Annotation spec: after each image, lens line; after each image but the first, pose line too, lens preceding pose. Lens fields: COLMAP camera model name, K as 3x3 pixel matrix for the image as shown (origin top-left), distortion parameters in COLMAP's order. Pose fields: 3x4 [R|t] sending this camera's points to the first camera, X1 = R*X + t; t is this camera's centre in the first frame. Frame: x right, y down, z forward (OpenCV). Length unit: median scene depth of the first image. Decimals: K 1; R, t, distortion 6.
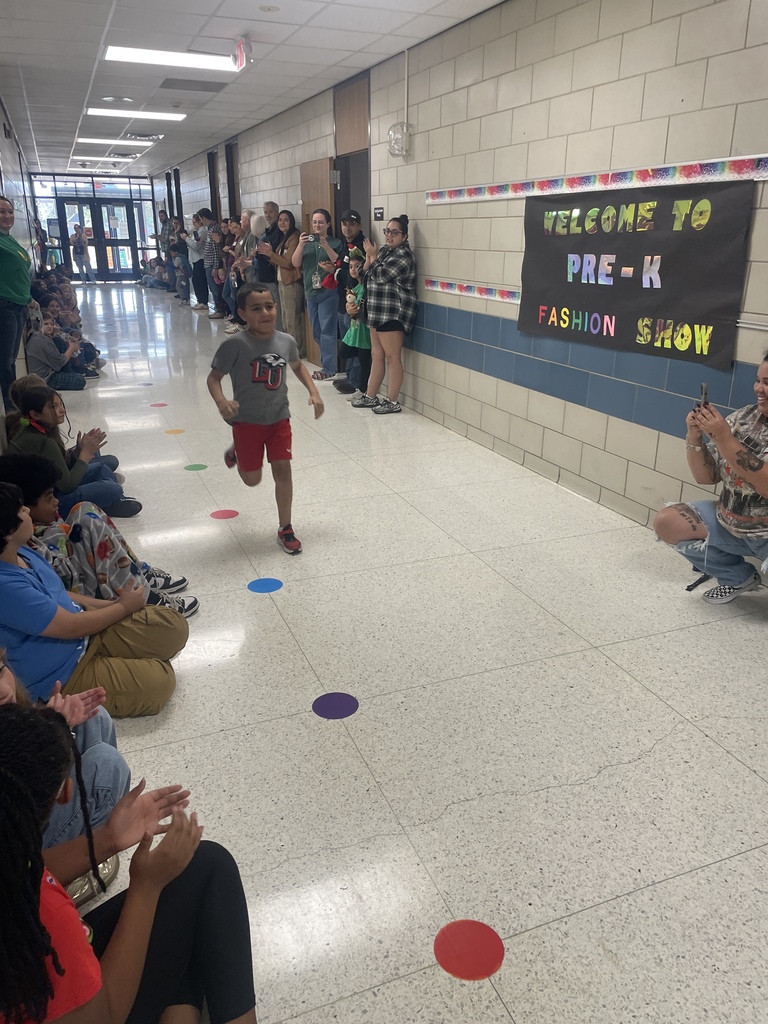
lens RADIAL K [[773.3, 0, 387.0], [0, 773.3, 499.3], [0, 0, 1]] dist [0.098516, -0.114557]
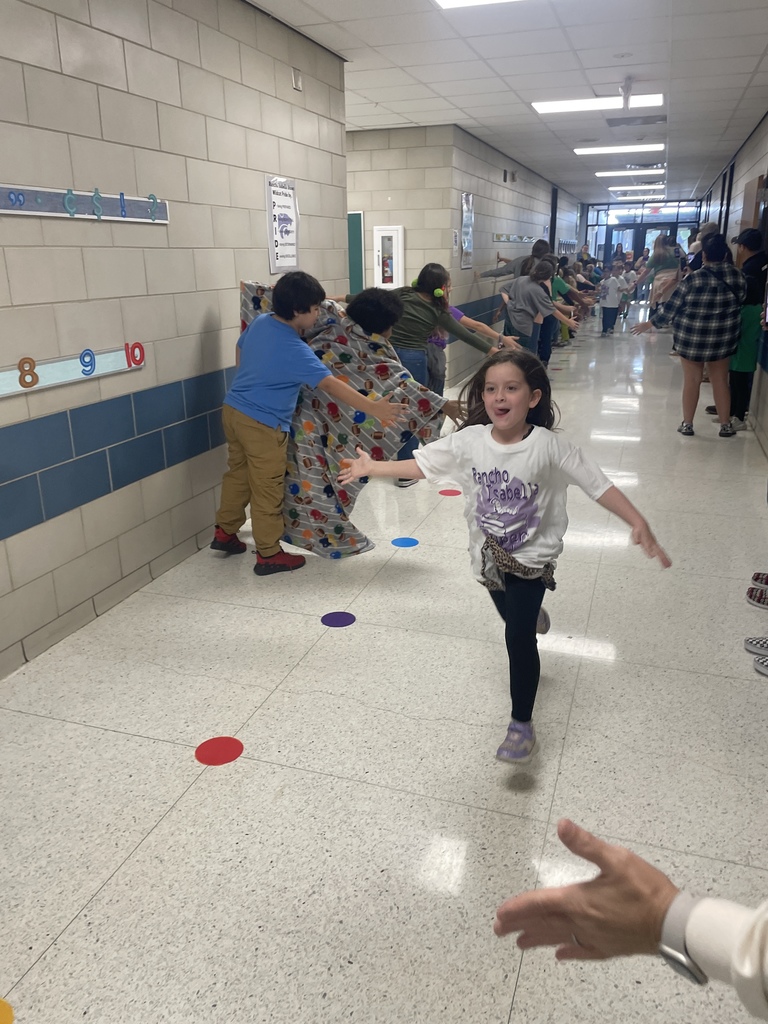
lens RADIAL K [[774.4, 0, 385.9], [0, 774.4, 490.9], [0, 0, 1]] dist [0.099456, -0.103946]
pose [[0.753448, 0.175102, -0.633763, 0.523445], [-0.196368, 0.979822, 0.037263, -0.009362], [0.627499, 0.096375, 0.772630, 0.007801]]
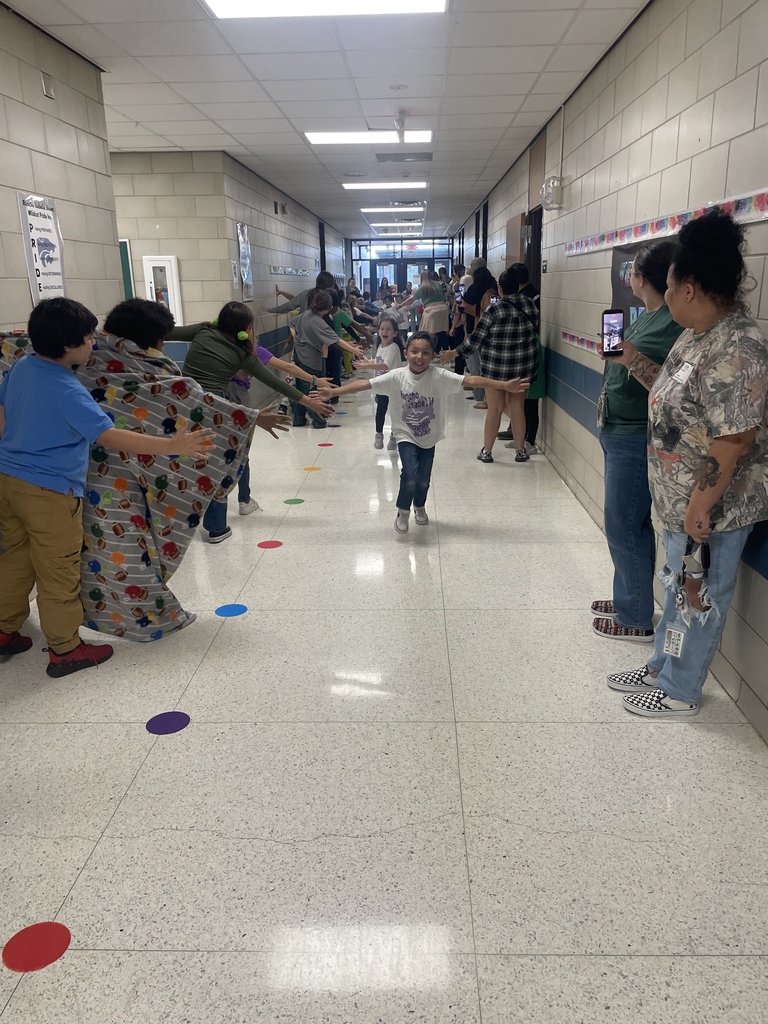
lens RADIAL K [[773.3, 0, 387.0], [0, 773.3, 499.3], [0, 0, 1]] dist [0.098516, -0.114557]
pose [[0.911120, 0.086753, -0.402906, 0.413801], [-0.109885, 0.993342, -0.034606, -0.027007], [0.397221, 0.075803, 0.914587, 0.064737]]
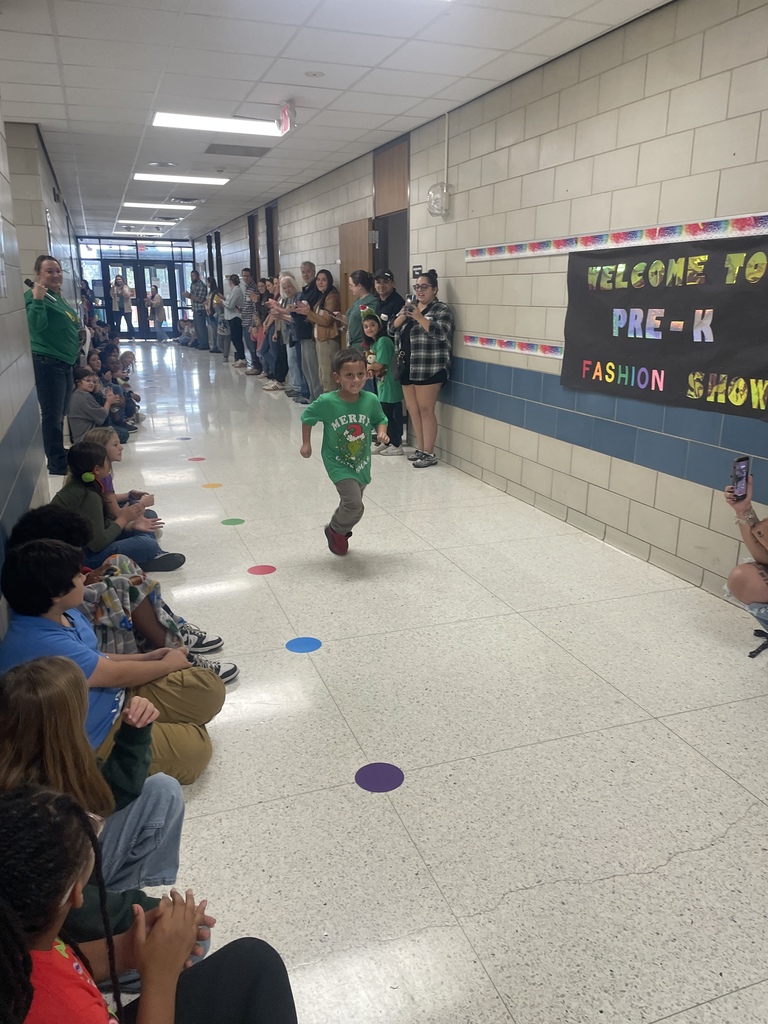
lens RADIAL K [[773.7, 0, 388.9], [0, 773.7, 506.1], [0, 0, 1]] dist [0.097815, -0.110924]
pose [[0.999318, 0.006752, -0.036306, -0.015259], [-0.008966, 0.998086, -0.061187, -0.002885], [0.035824, 0.061471, 0.997466, 0.025458]]
